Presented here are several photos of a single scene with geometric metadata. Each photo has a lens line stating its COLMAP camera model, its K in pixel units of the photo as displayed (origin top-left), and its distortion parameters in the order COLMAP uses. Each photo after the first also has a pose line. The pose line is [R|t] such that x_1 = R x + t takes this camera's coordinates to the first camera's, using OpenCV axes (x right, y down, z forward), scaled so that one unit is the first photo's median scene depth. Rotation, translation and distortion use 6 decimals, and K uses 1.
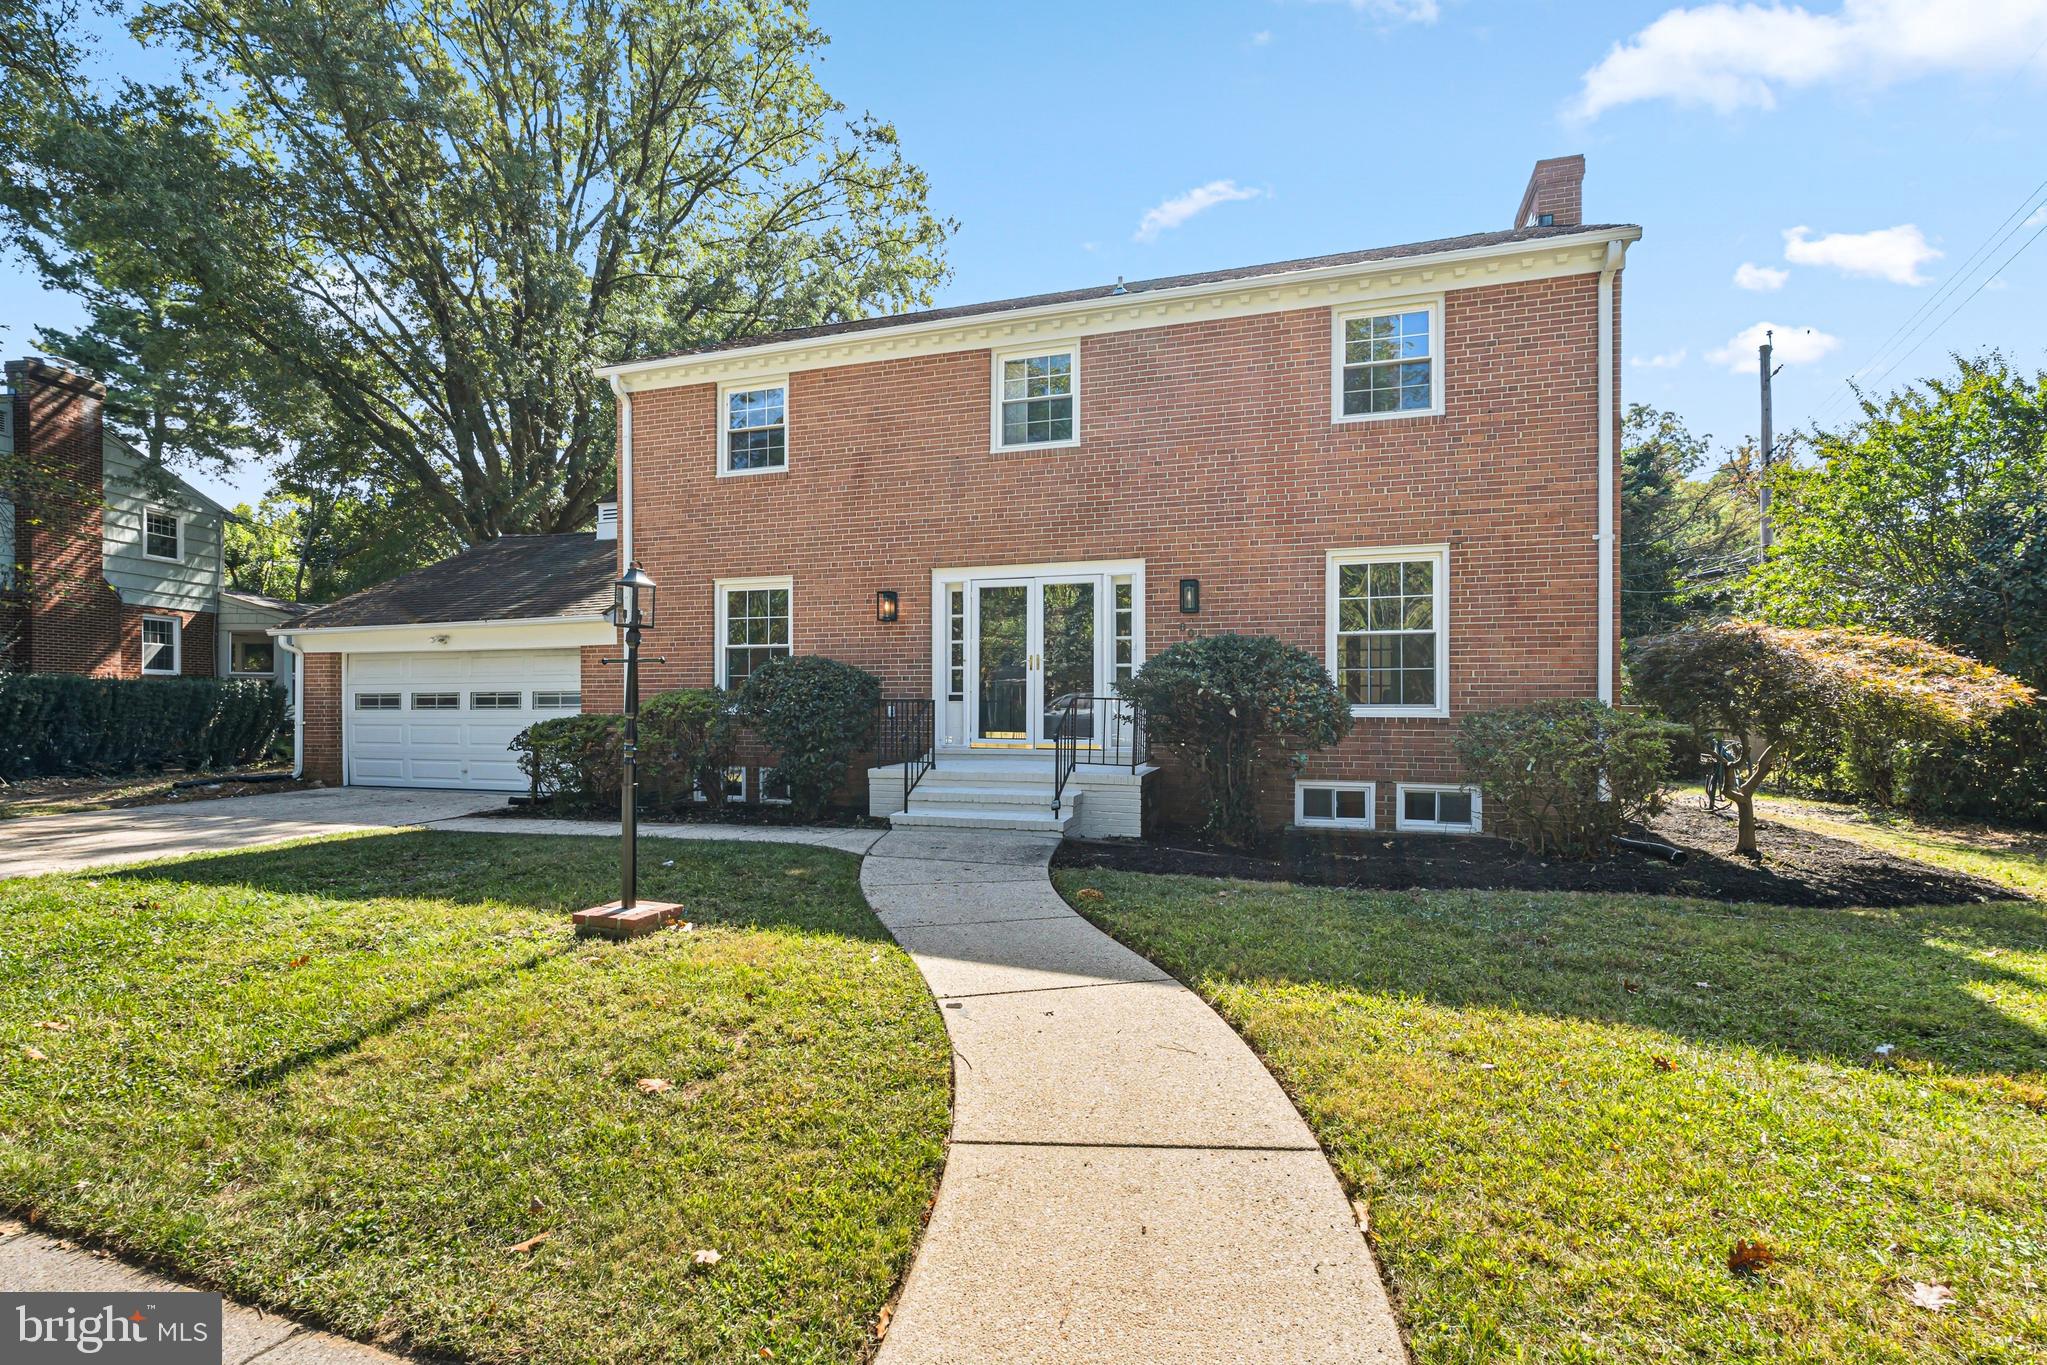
lens RADIAL K [[954.0, 0, 1017.3], [0, 954.0, 712.5], [0, 0, 1]] dist [-0.000337, -0.005315]
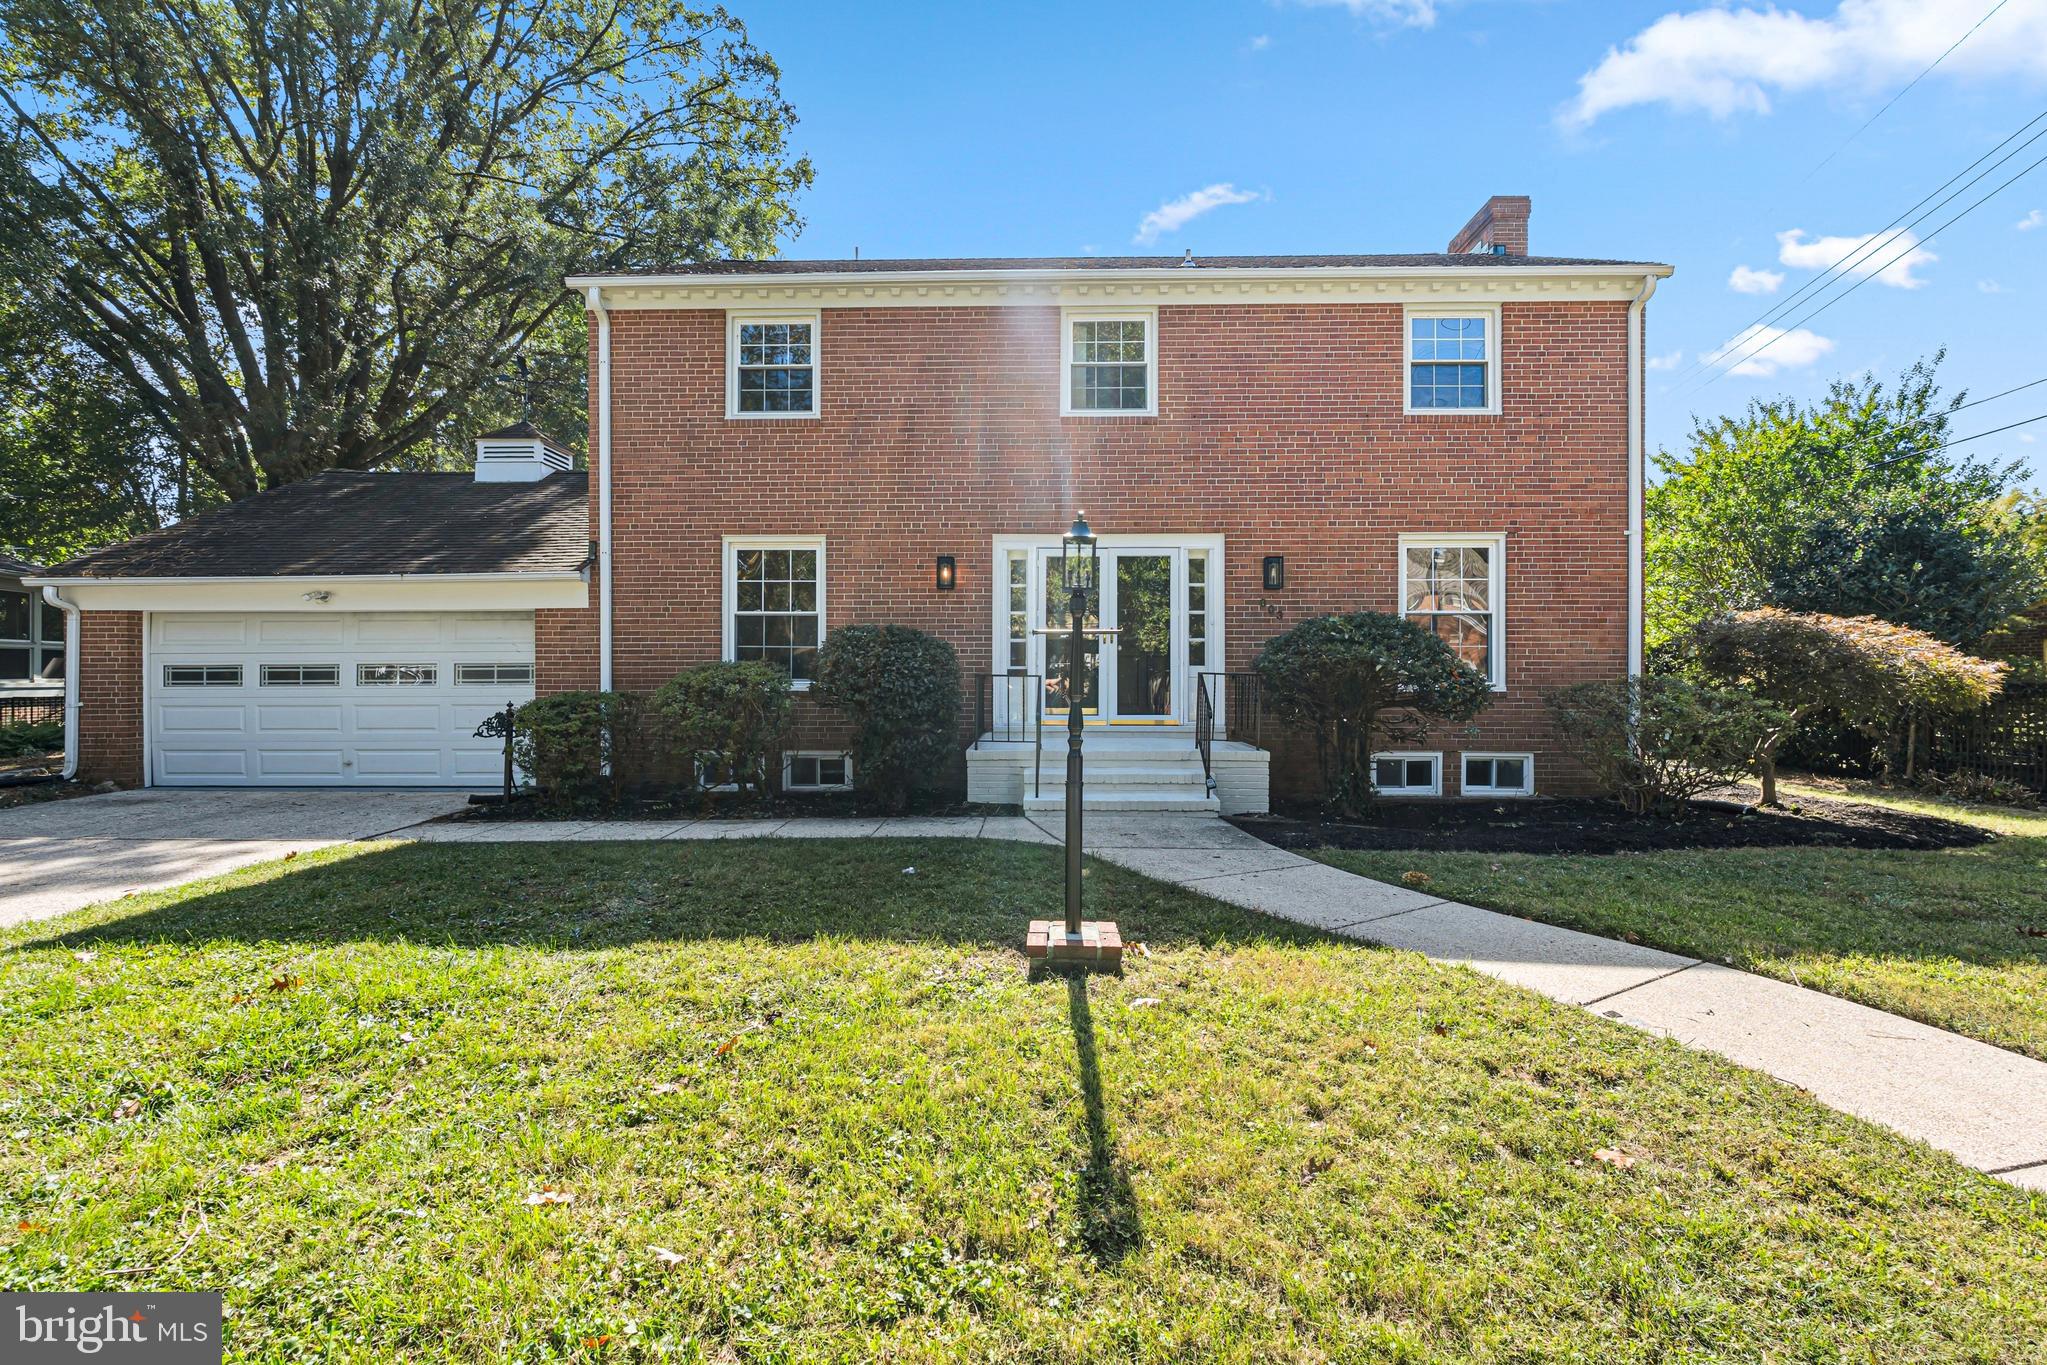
lens RADIAL K [[930.7, 0, 1023.5], [0, 930.7, 682.5], [0, 0, 1]] dist [-0.000270, 0.000004]
pose [[0.956290, -0.002146, 0.292412, -0.341309], [0.002611, 0.999996, -0.001198, -0.004411], [-0.292408, 0.001909, 0.956292, 0.121909]]
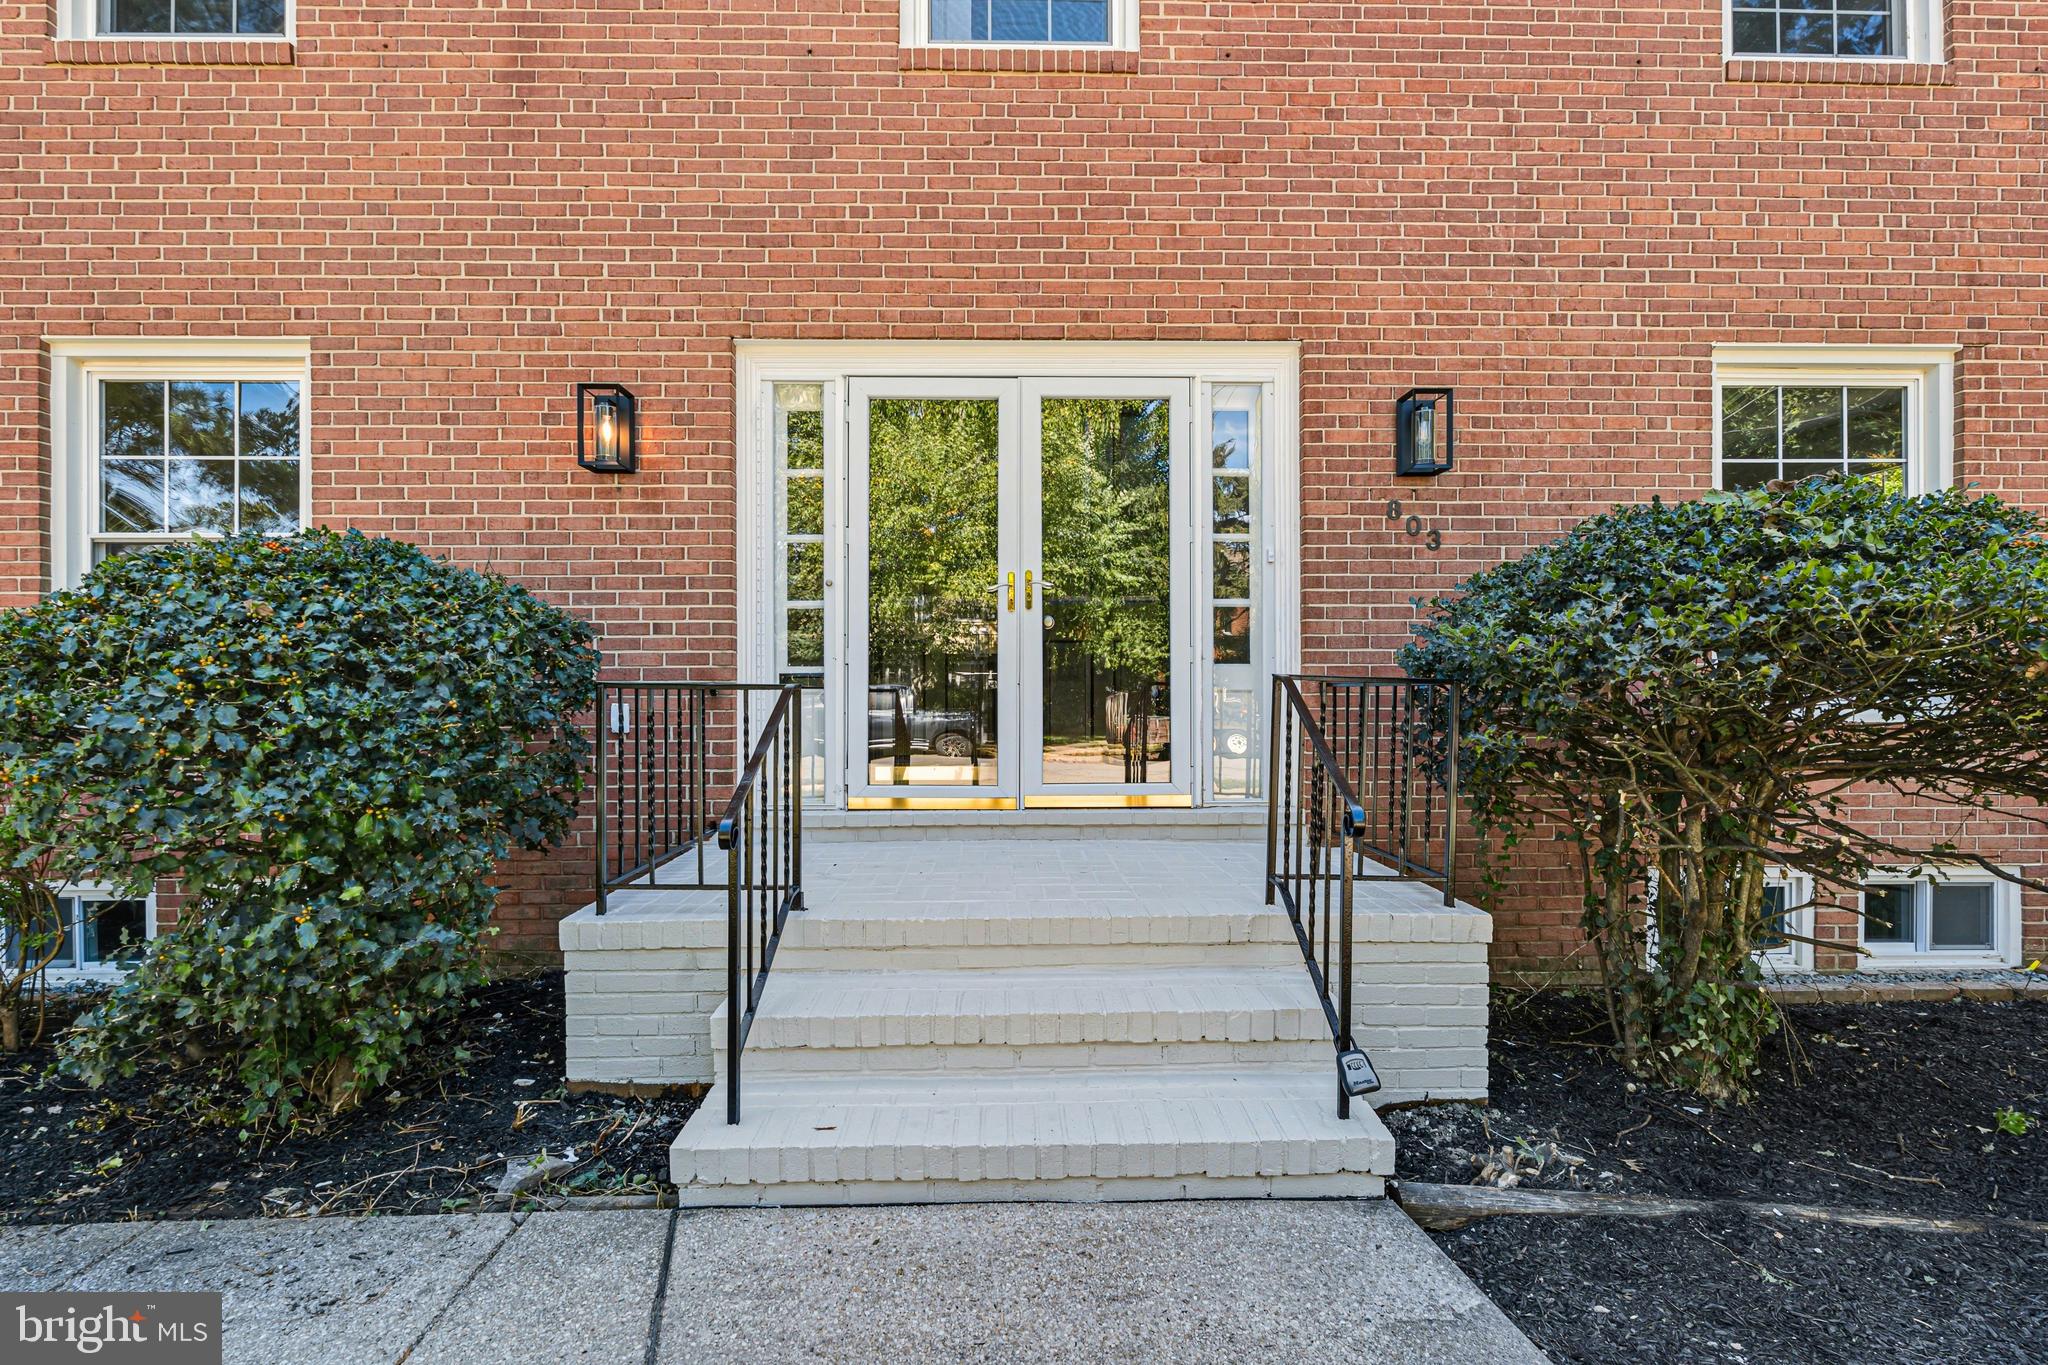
lens RADIAL K [[913.5, 0, 1024.6], [0, 913.5, 697.3], [0, 0, 1]] dist [-0.000643, -0.000052]
pose [[0.941457, -0.004395, 0.337105, -0.108952], [0.006395, 0.999968, -0.004823, -0.006513], [-0.337073, 0.006697, 0.941455, 0.642678]]
